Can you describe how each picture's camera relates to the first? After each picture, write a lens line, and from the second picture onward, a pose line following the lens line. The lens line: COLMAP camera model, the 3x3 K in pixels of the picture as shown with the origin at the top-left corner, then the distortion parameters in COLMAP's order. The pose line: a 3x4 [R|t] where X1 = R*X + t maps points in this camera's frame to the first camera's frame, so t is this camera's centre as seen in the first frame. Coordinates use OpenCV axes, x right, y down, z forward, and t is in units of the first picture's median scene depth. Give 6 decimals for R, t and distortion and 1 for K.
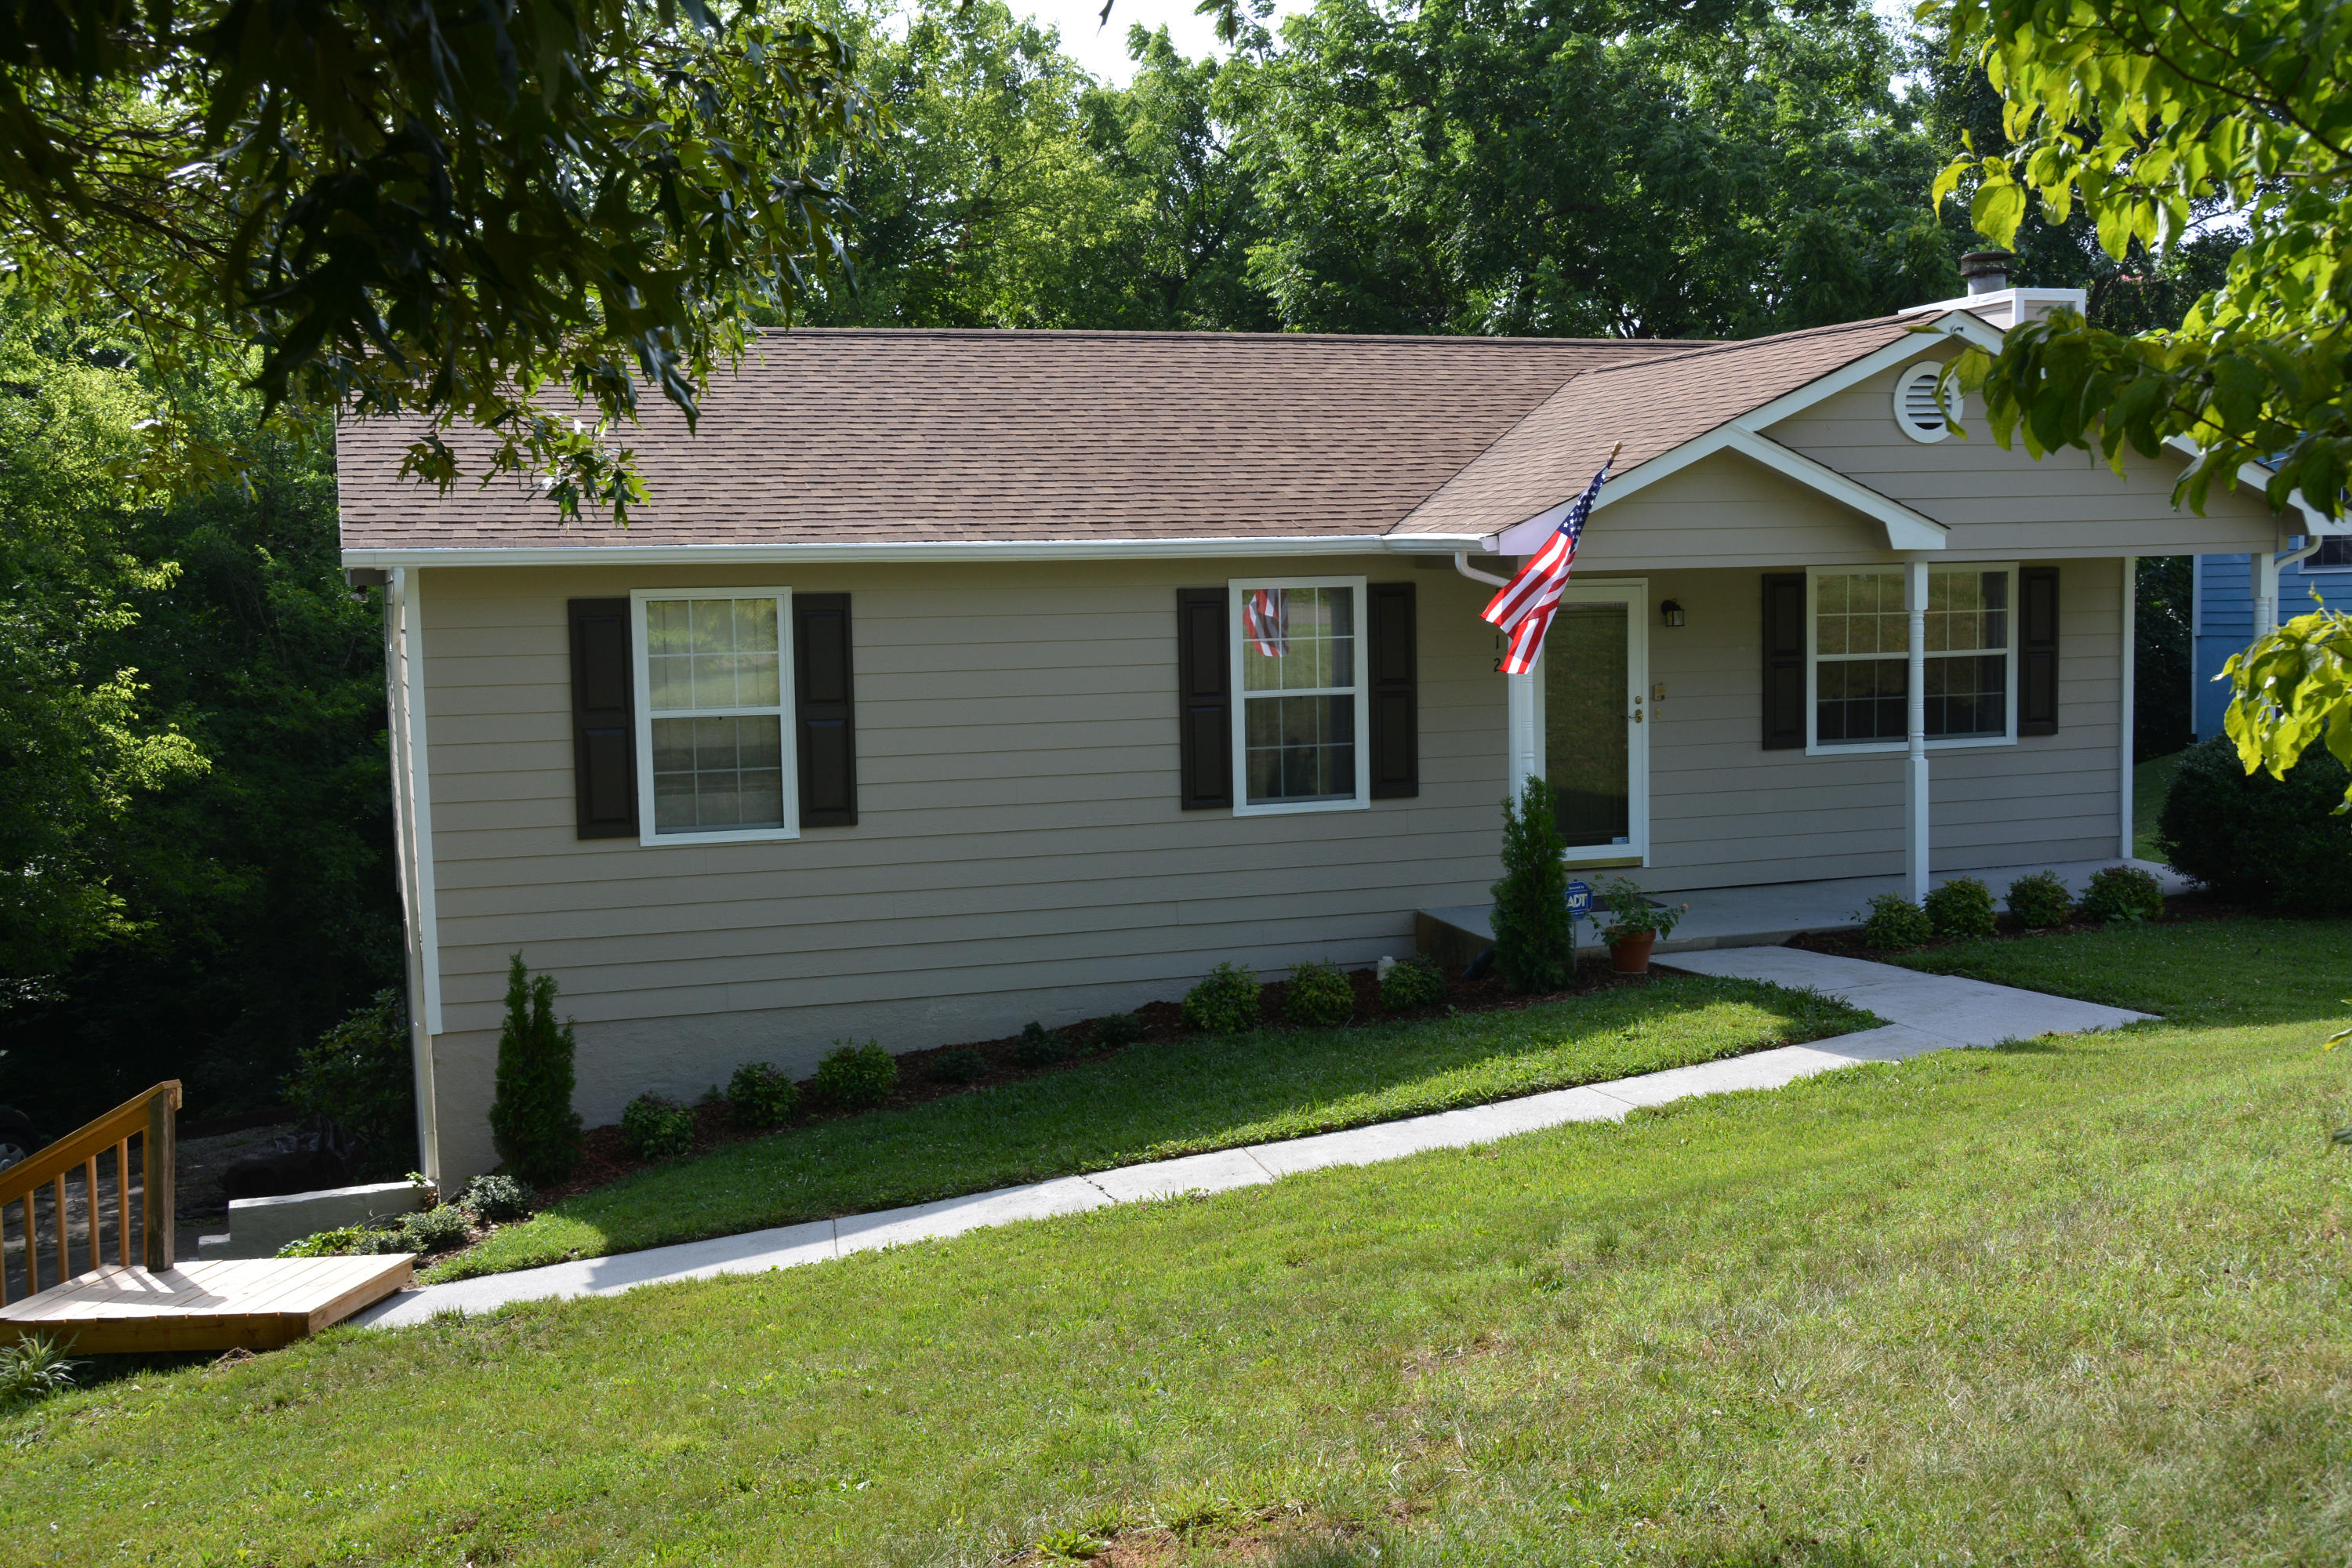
lens RADIAL K [[2441.4, 0, 1216.8], [0, 2441.4, 788.7], [0, 0, 1]] dist [-0.007426, -0.000515]
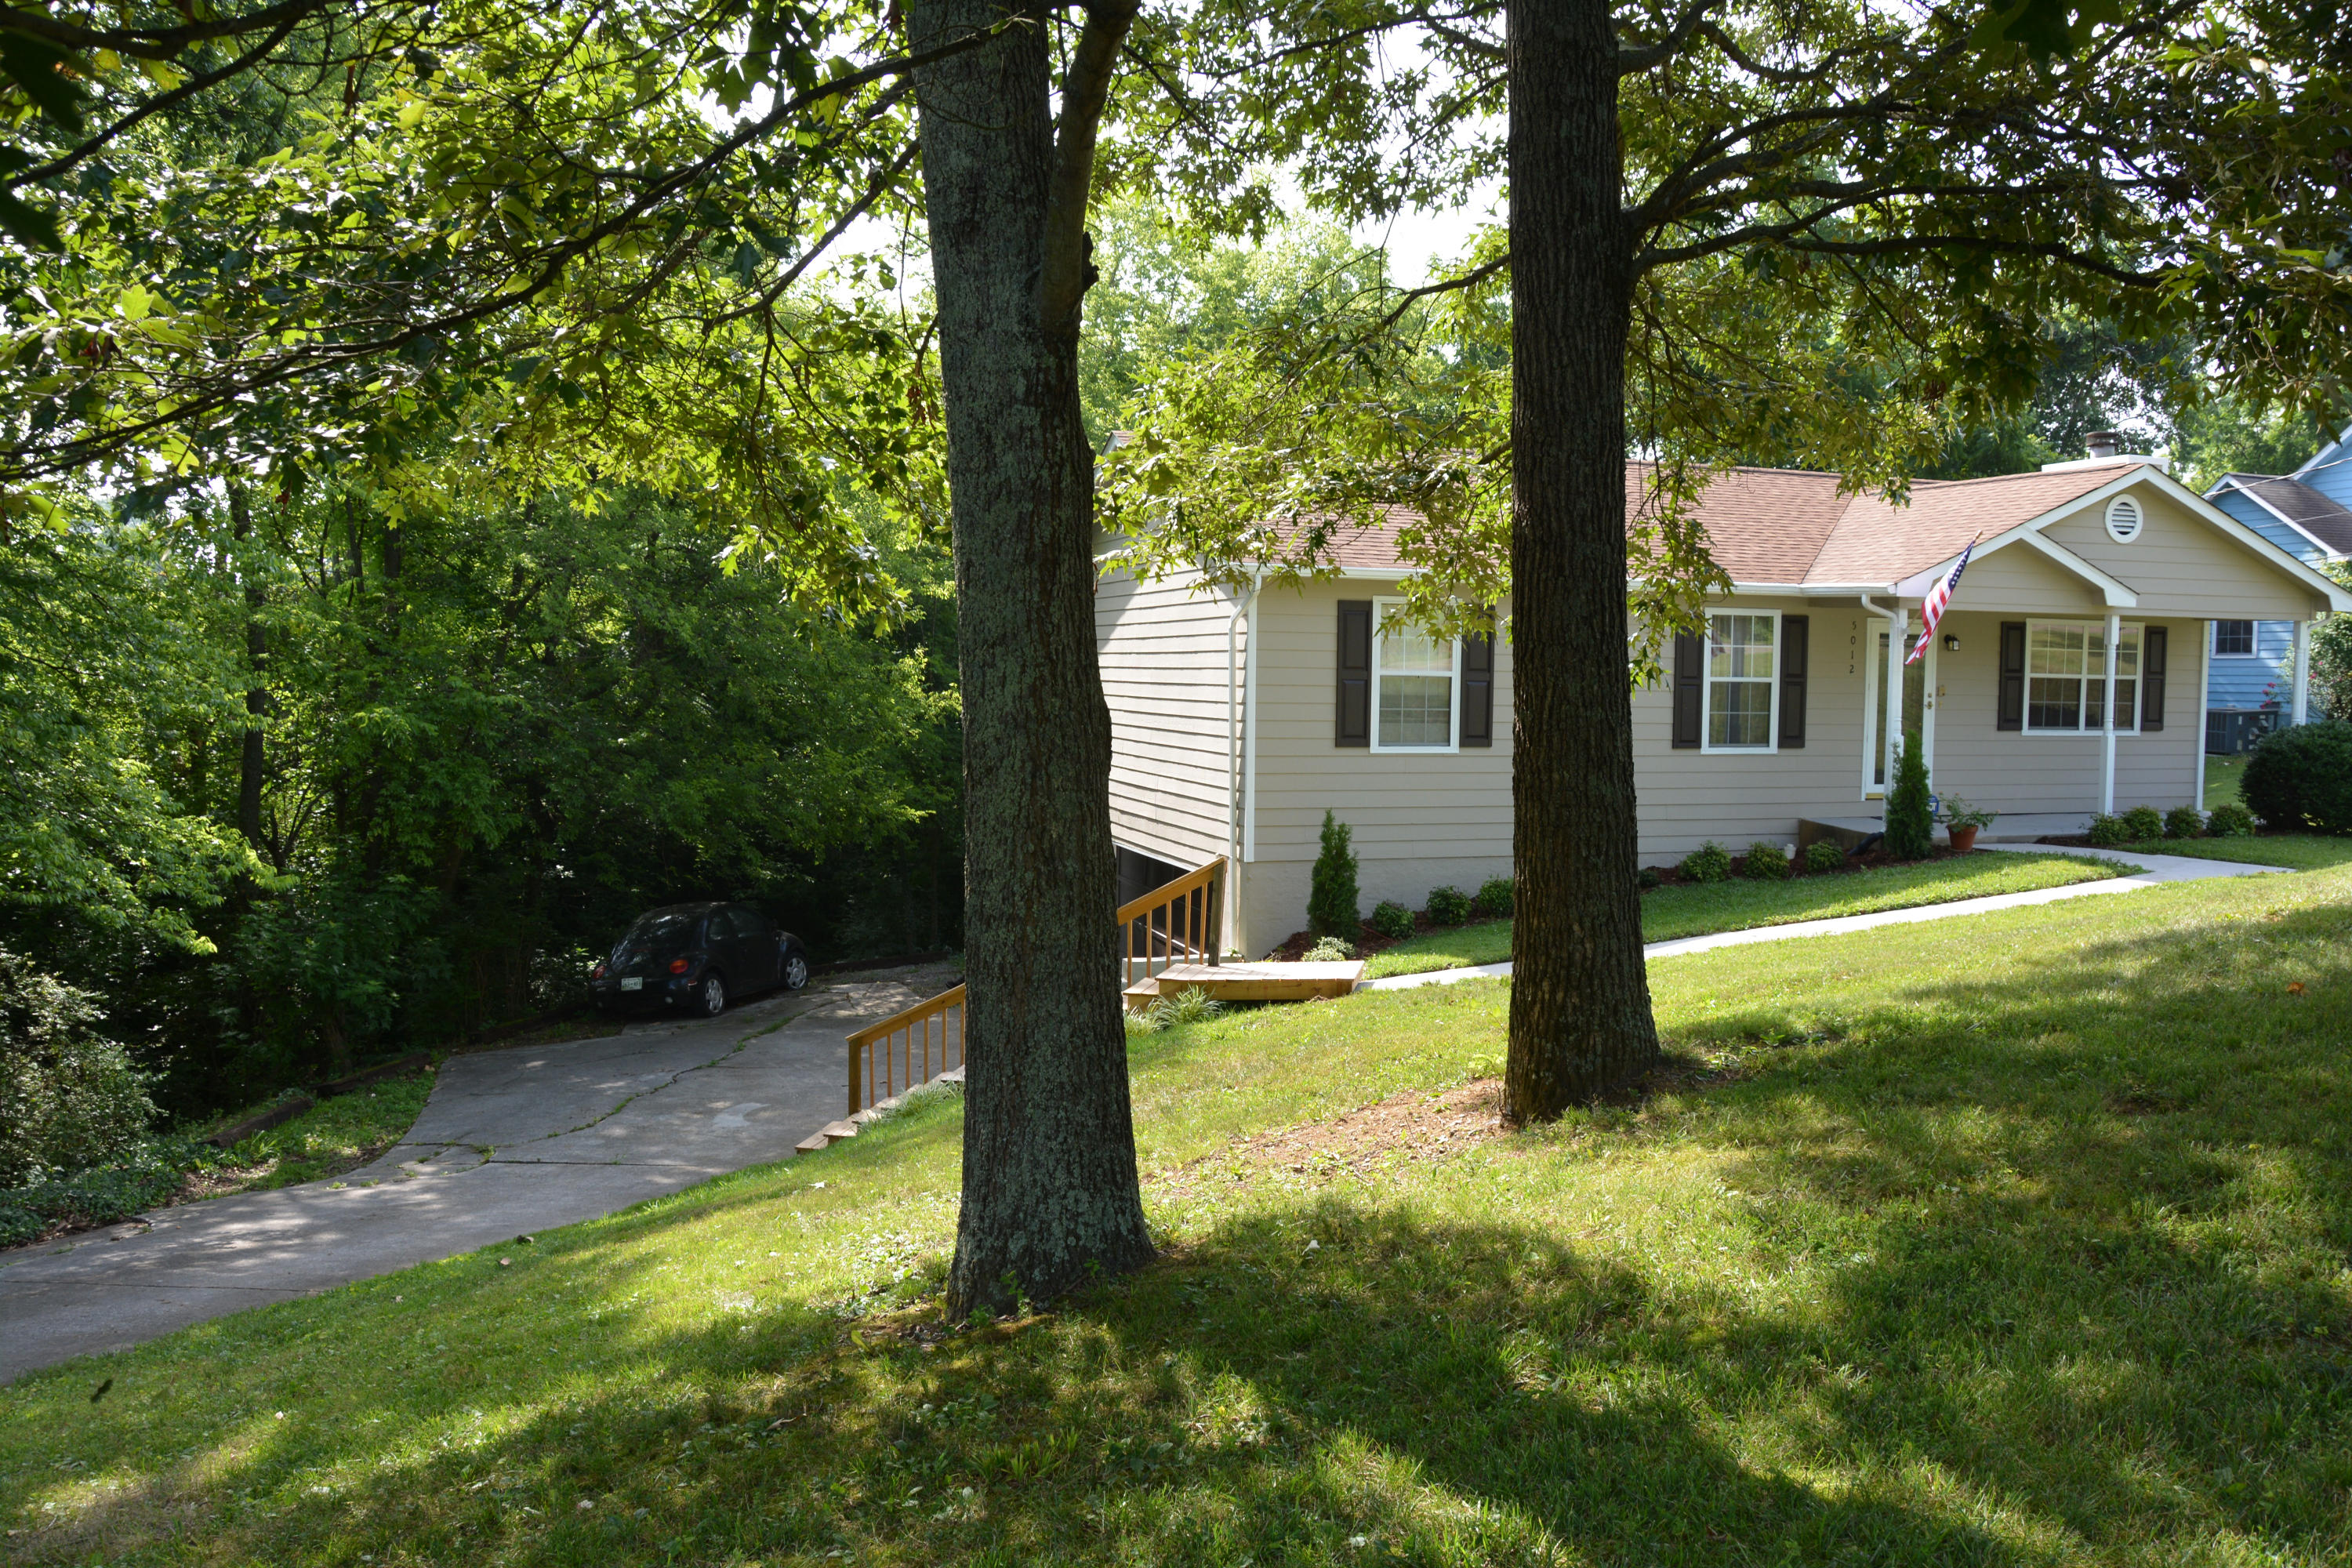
lens RADIAL K [[1910.9, 0, 1176.0], [0, 1910.9, 784.0], [0, 0, 1]] dist [-0.157773, 0.158366]
pose [[0.999291, 0.036023, -0.010953, -0.332854], [-0.036289, 0.999025, -0.025152, 0.076806], [0.010037, 0.025532, 0.999624, -0.260183]]
